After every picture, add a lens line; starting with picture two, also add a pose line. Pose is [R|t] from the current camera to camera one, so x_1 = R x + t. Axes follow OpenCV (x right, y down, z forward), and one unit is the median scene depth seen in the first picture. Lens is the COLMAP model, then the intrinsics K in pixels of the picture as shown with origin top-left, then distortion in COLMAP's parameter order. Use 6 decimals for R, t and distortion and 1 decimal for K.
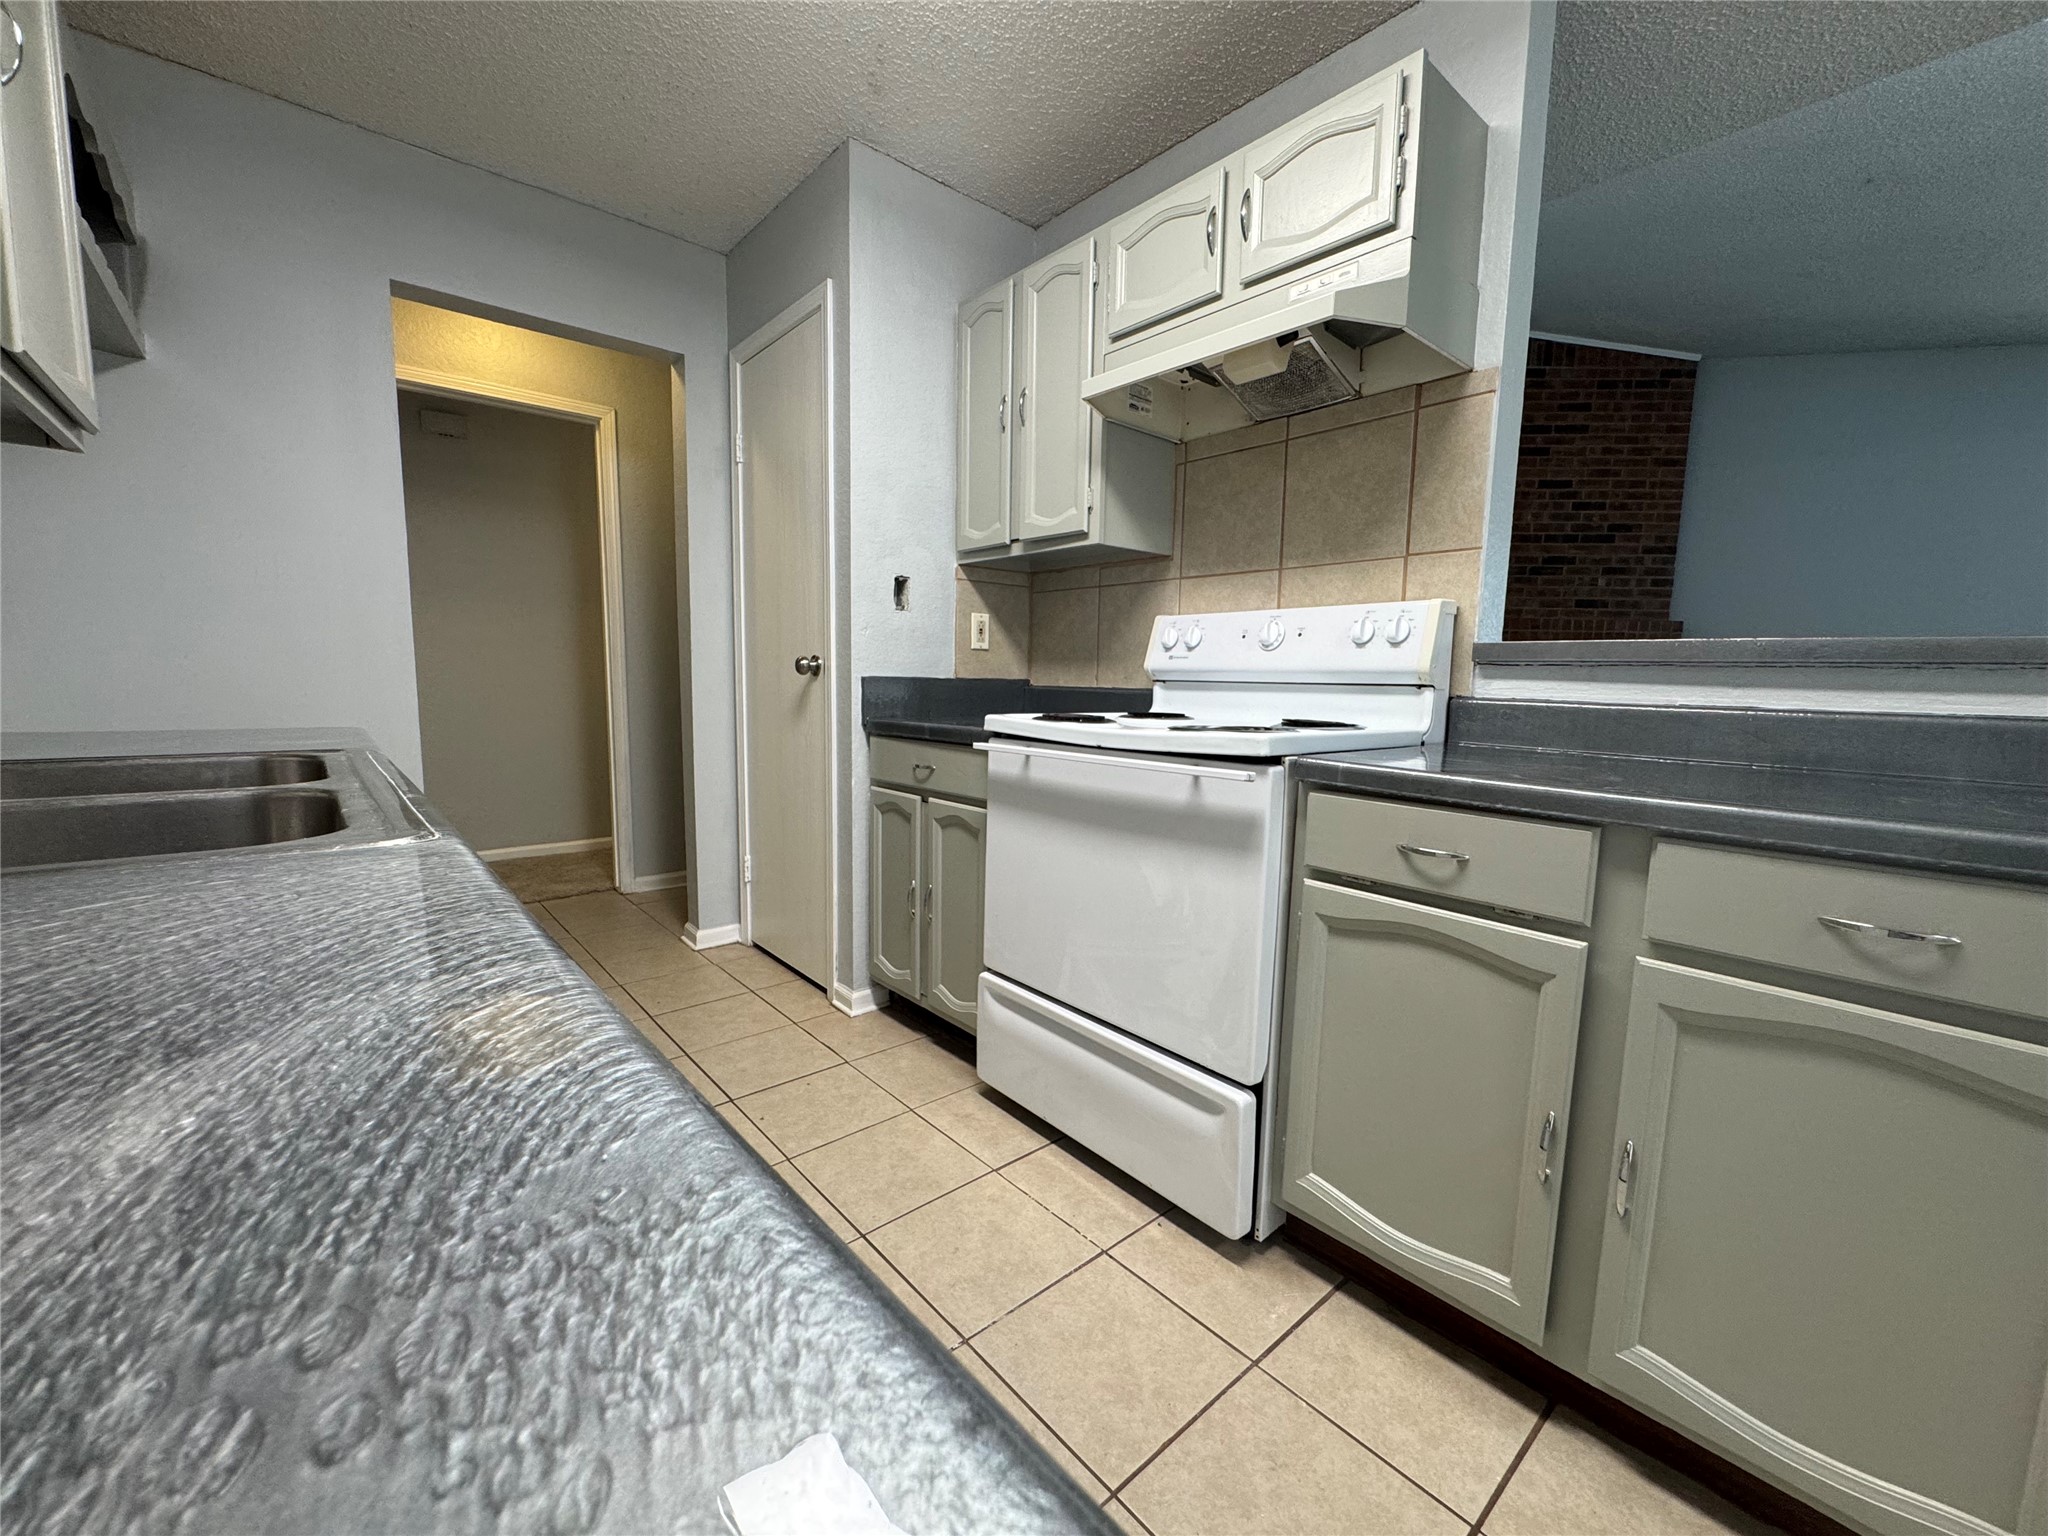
lens RADIAL K [[818.3, 0, 1022.4], [0, 818.3, 768.6], [0, 0, 1]] dist [-0.000844, -0.000064]
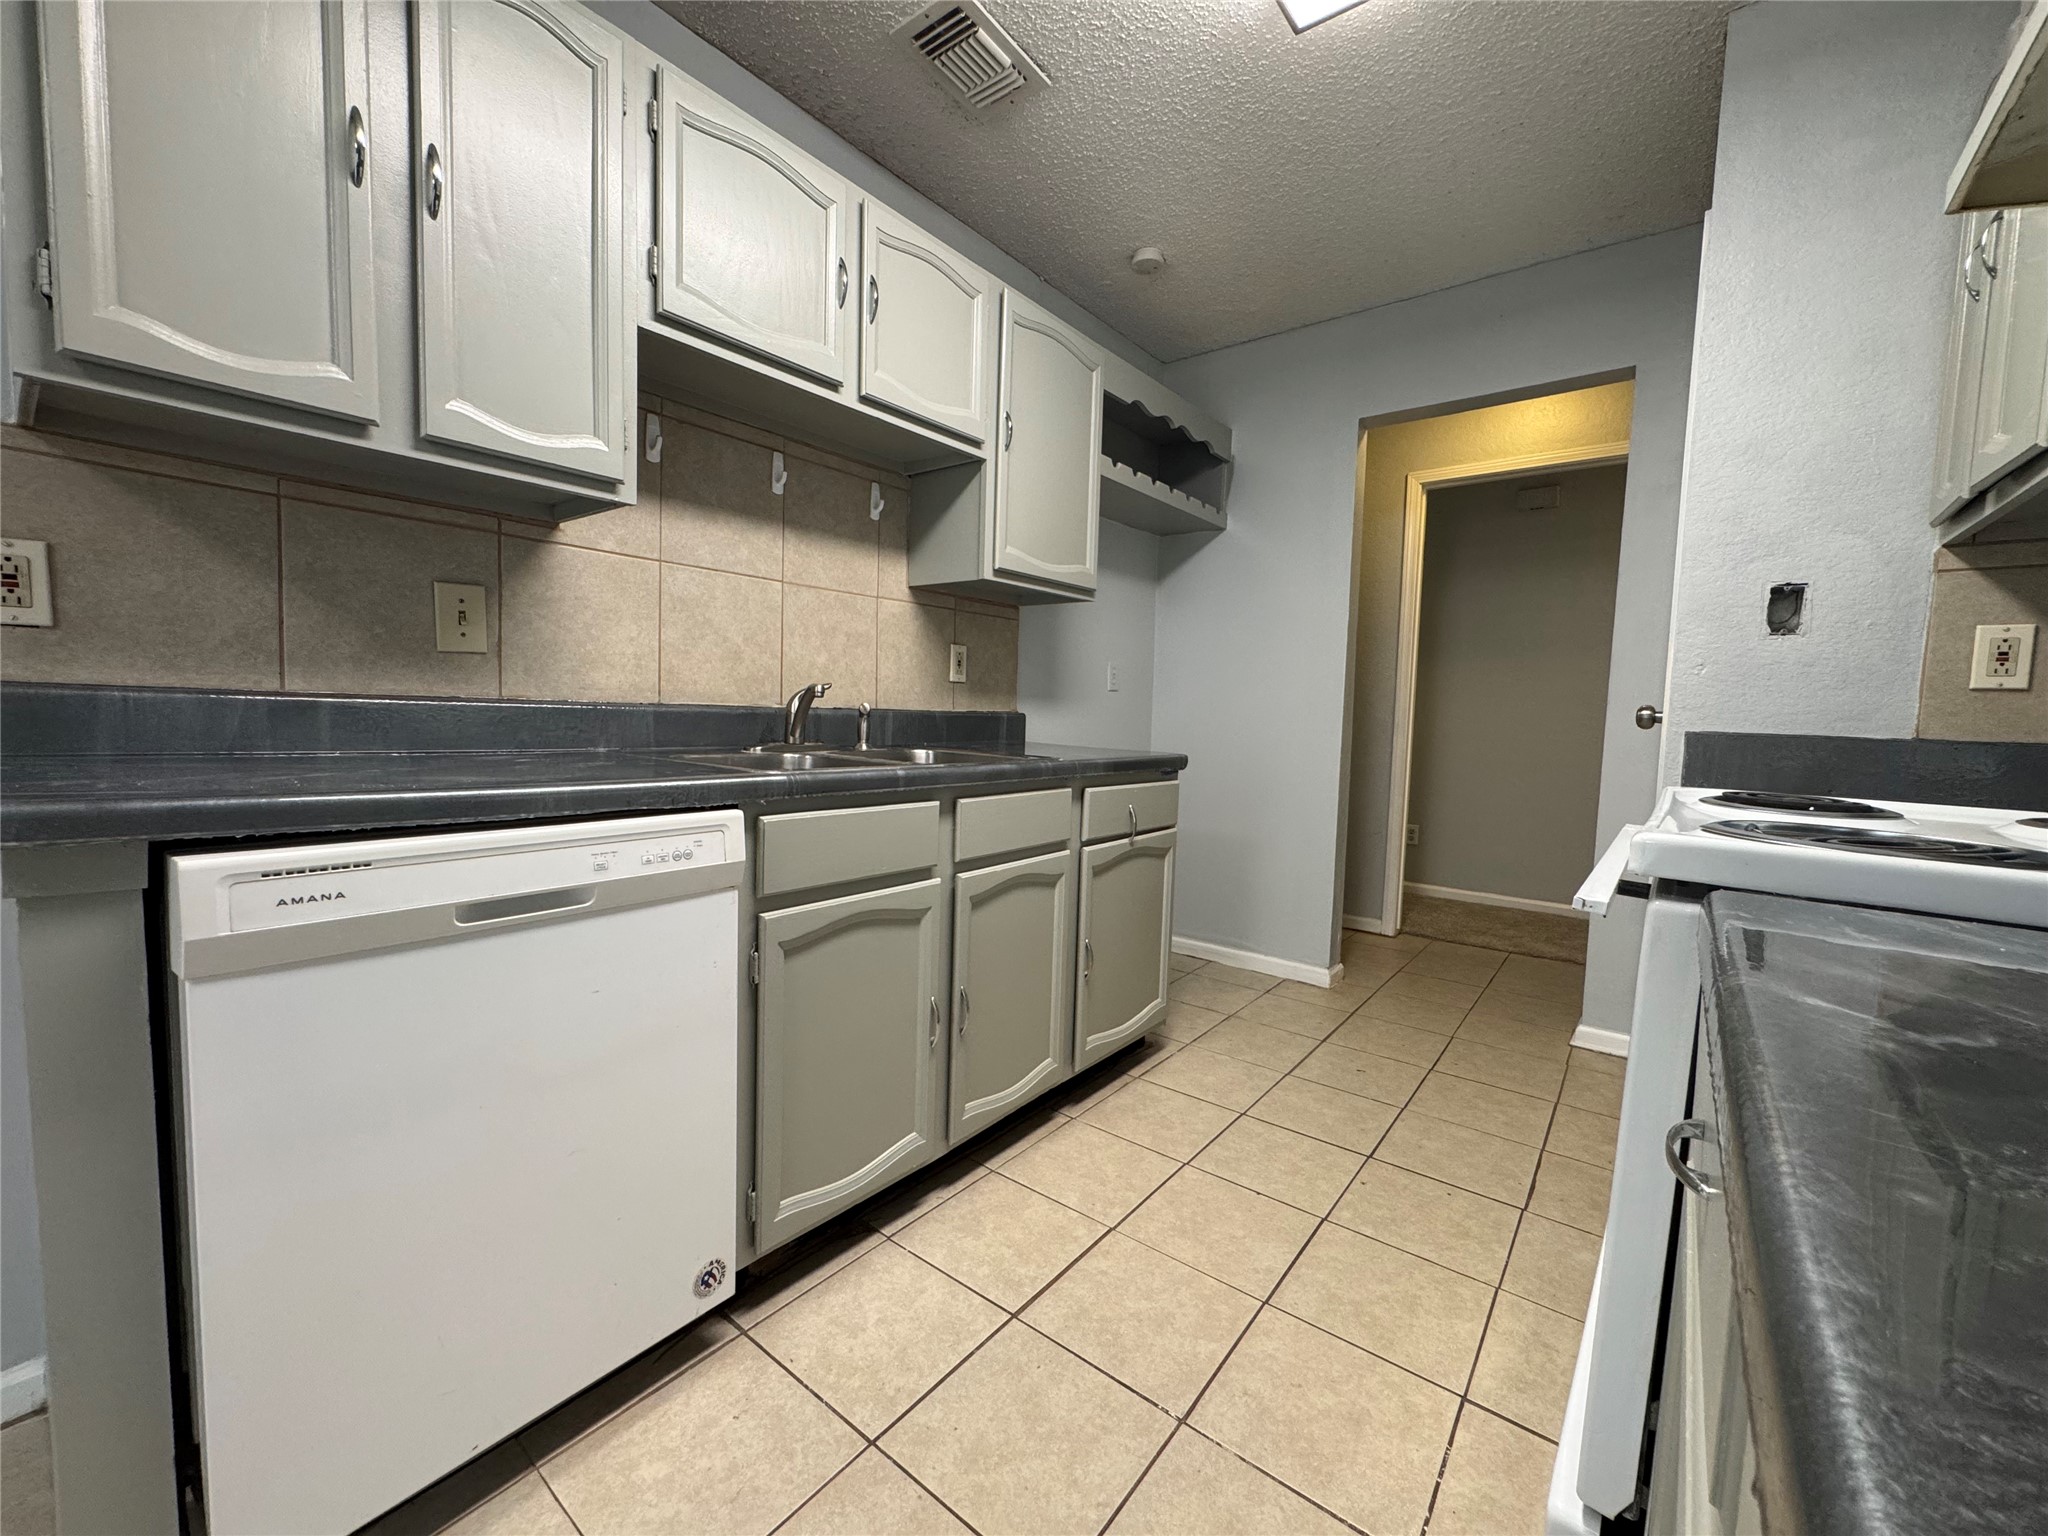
lens RADIAL K [[819.9, 0, 1023.2], [0, 819.9, 768.4], [0, 0, 1]] dist [-0.002374, 0.000039]
pose [[0.185230, 0.061867, -0.980746, 0.167889], [-0.135679, 0.990068, 0.036830, -0.010977], [0.973284, 0.126244, 0.191785, 0.119286]]
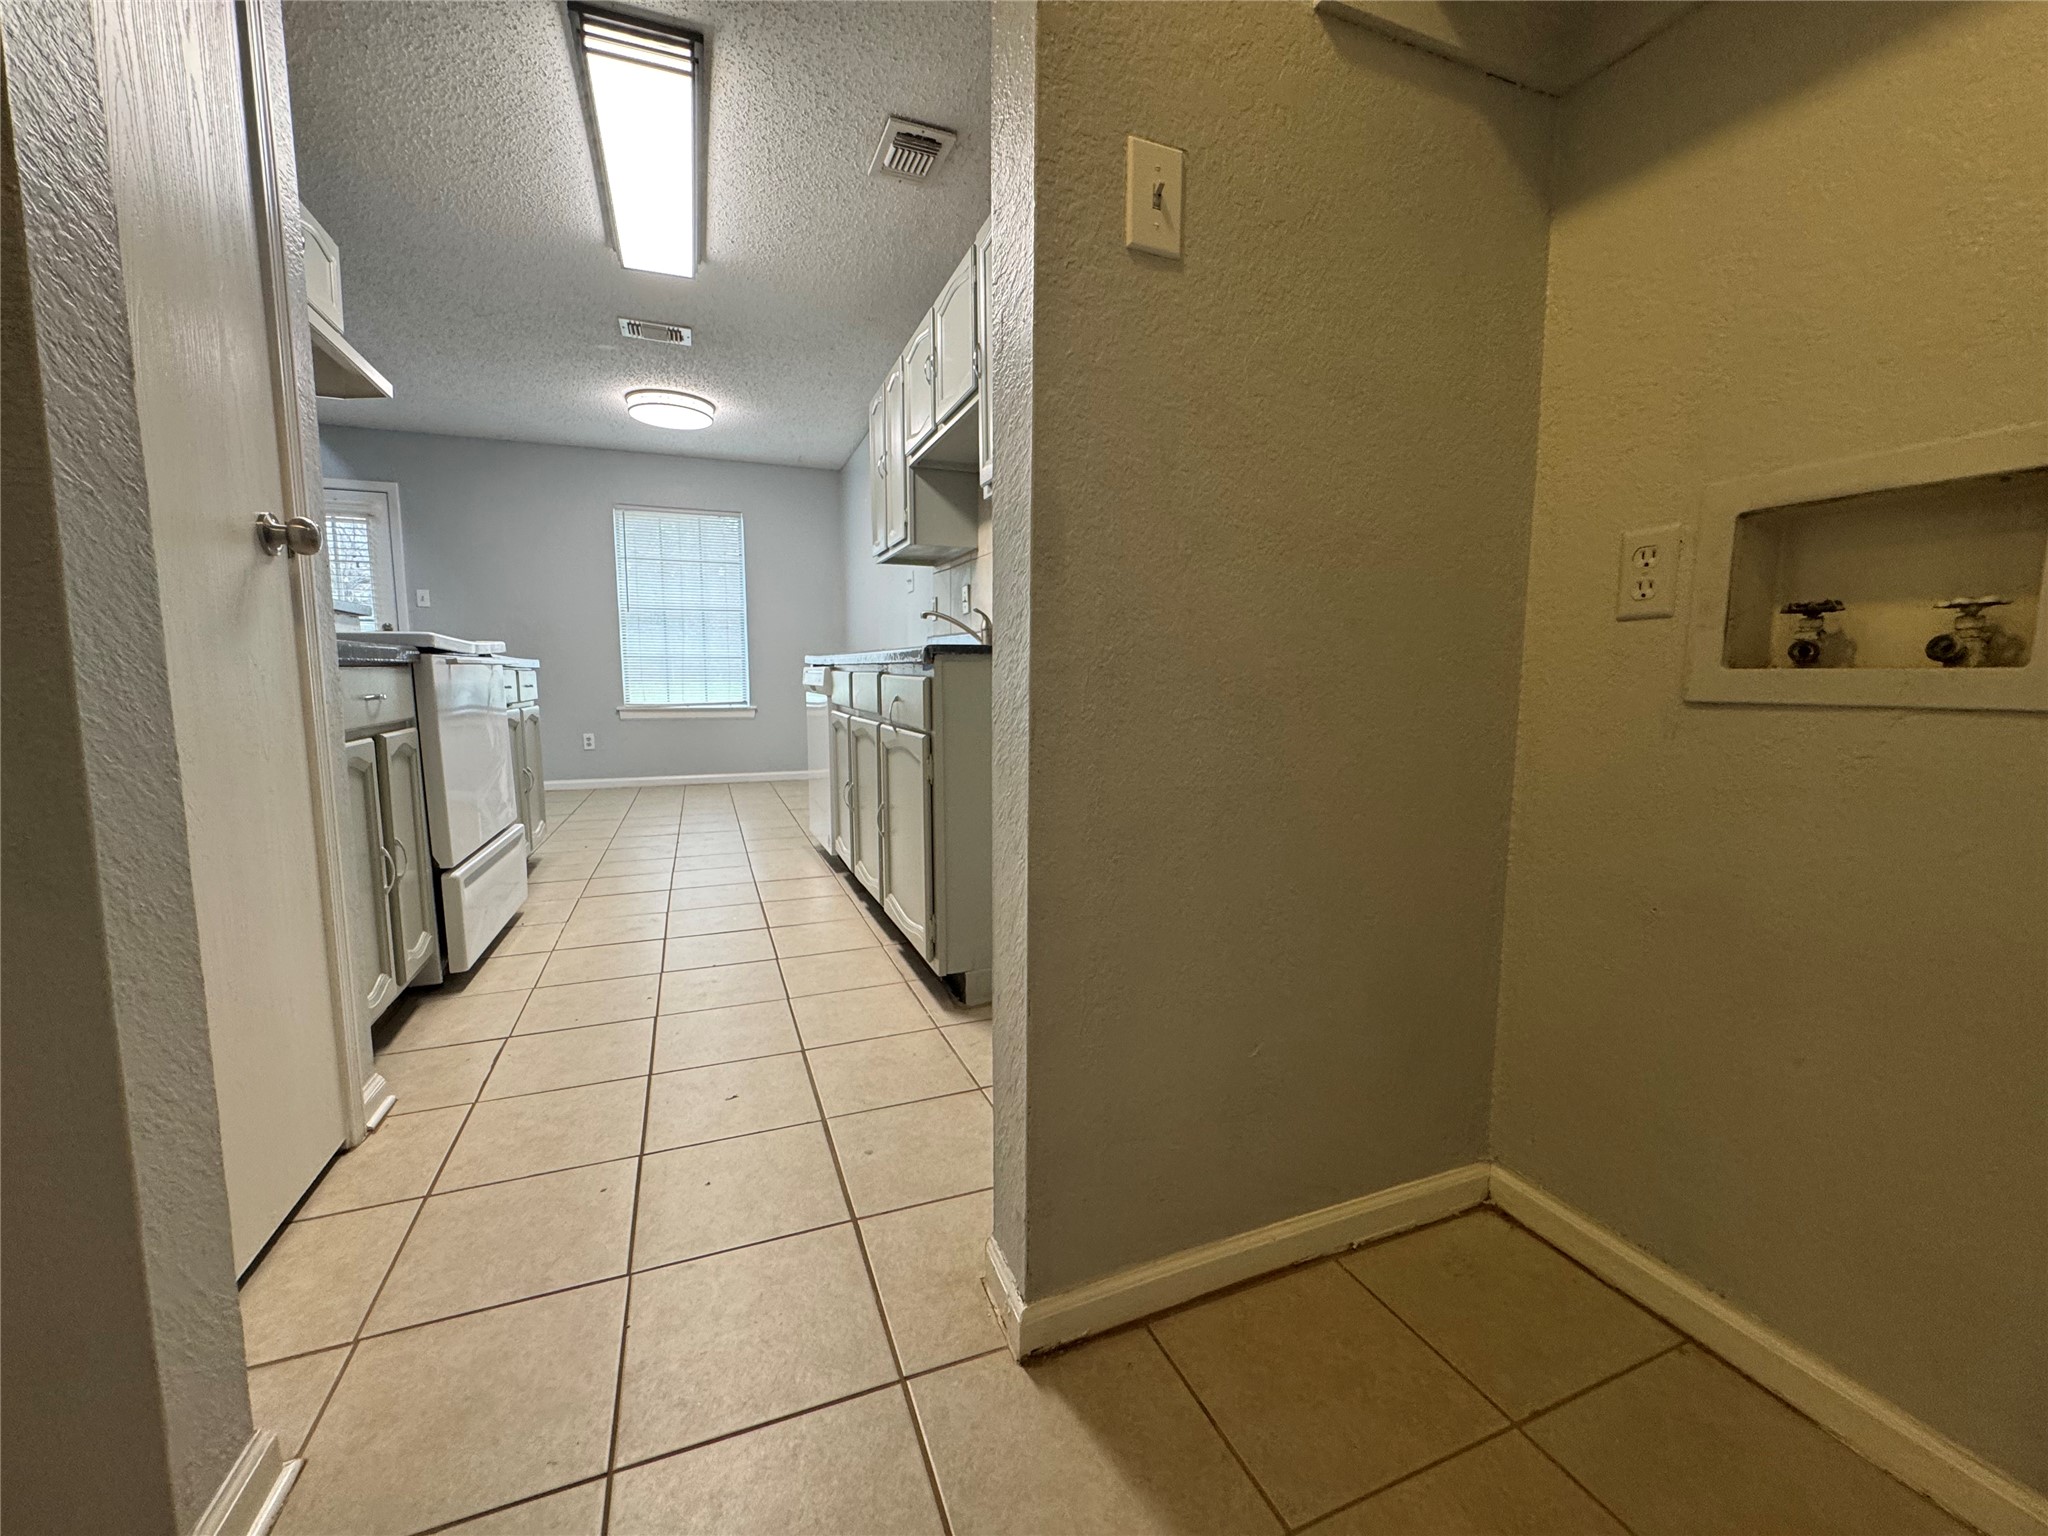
lens RADIAL K [[819.9, 0, 1023.2], [0, 819.9, 768.4], [0, 0, 1]] dist [-0.002374, 0.000039]
pose [[-0.944638, -0.057723, 0.322997, -0.372489], [0.018156, 0.973700, 0.227111, -0.040237], [-0.327612, 0.220402, -0.918746, 0.582585]]
